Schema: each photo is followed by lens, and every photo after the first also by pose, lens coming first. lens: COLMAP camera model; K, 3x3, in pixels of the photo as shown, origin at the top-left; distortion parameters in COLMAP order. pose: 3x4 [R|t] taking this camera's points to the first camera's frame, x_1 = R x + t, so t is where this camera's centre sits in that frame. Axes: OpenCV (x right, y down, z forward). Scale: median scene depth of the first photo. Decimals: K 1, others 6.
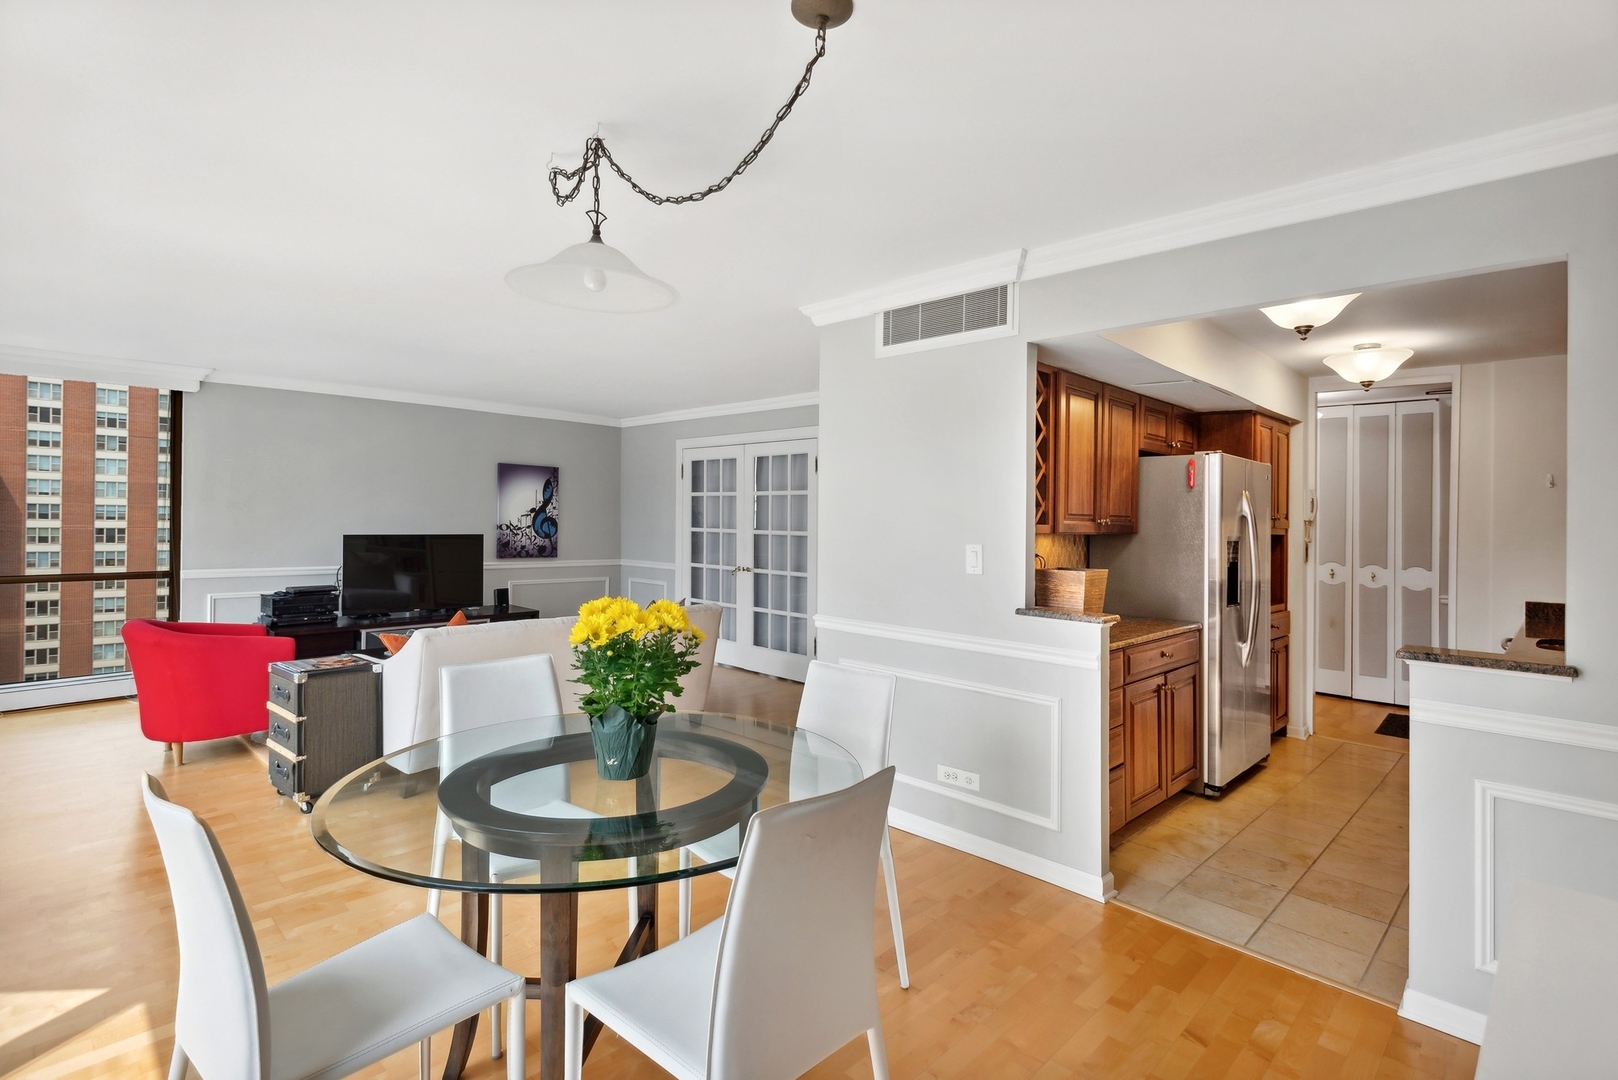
lens RADIAL K [[808.9, 0, 829.0], [0, 808.9, 519.8], [0, 0, 1]] dist [0.024509, -0.007272]
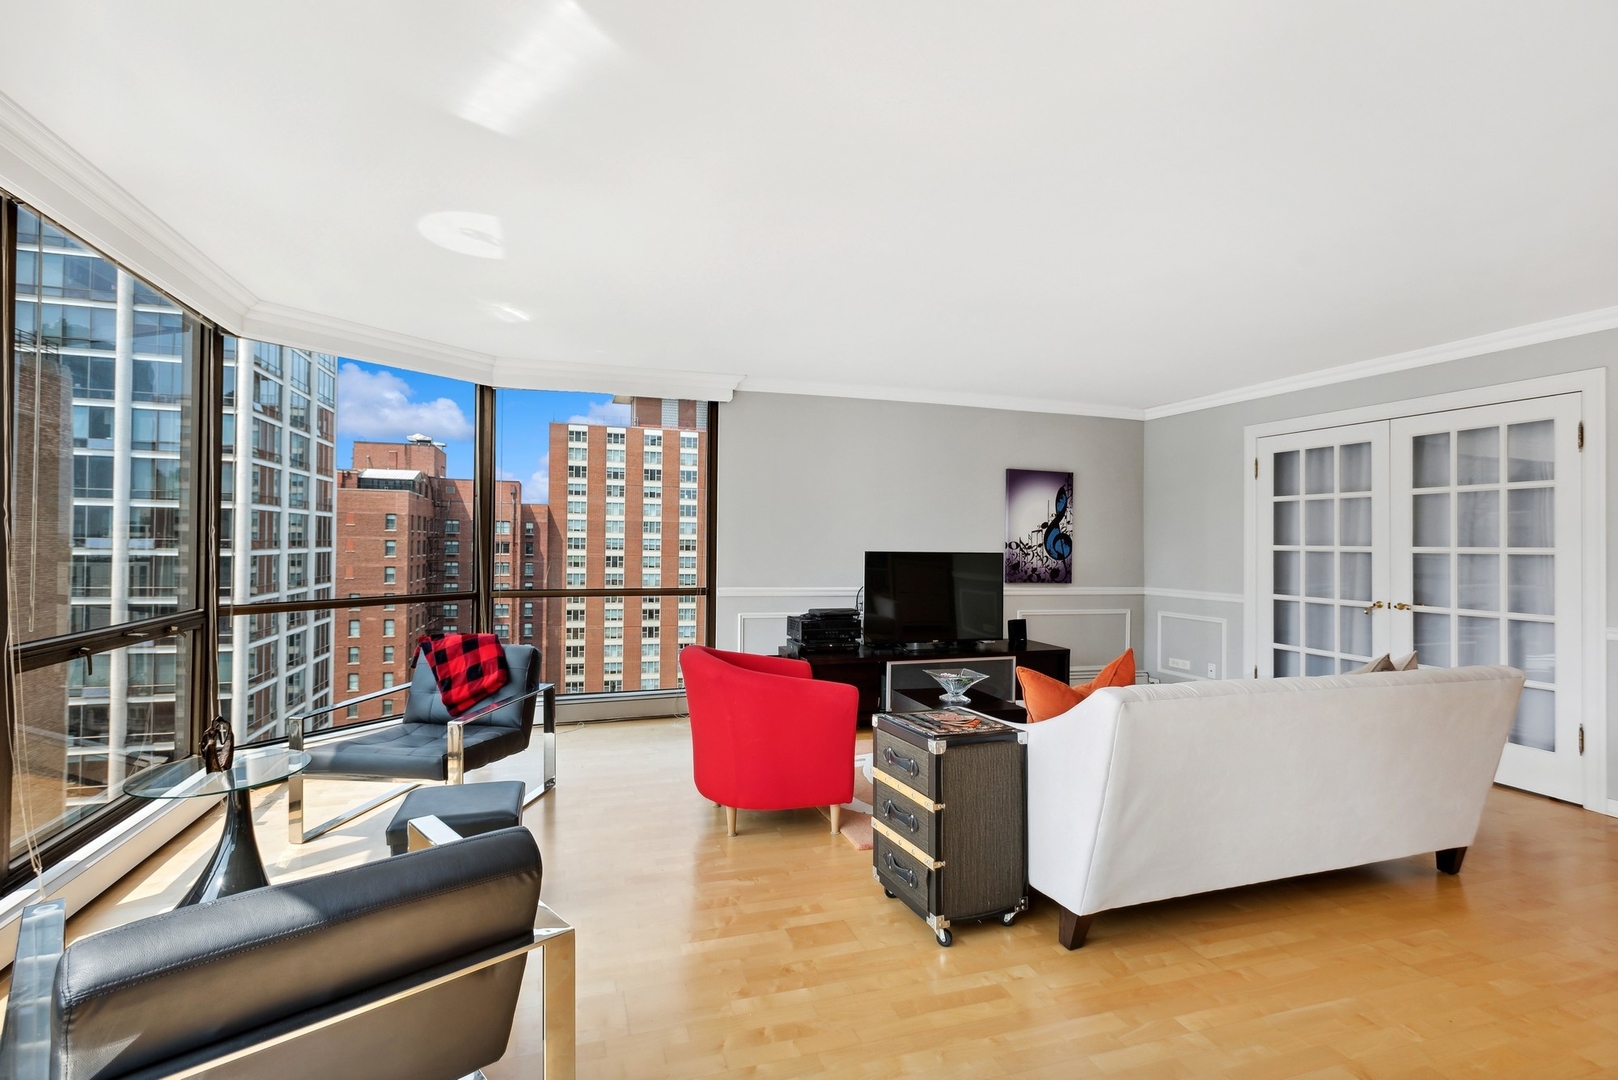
lens RADIAL K [[808.9, 0, 805.1], [0, 808.9, 544.8], [0, 0, 1]] dist [0.024509, -0.007272]
pose [[0.883632, -0.003053, -0.468172, -0.195081], [0.000088, 0.999980, -0.006355, 0.013479], [0.468182, 0.005575, 0.883614, 0.159020]]
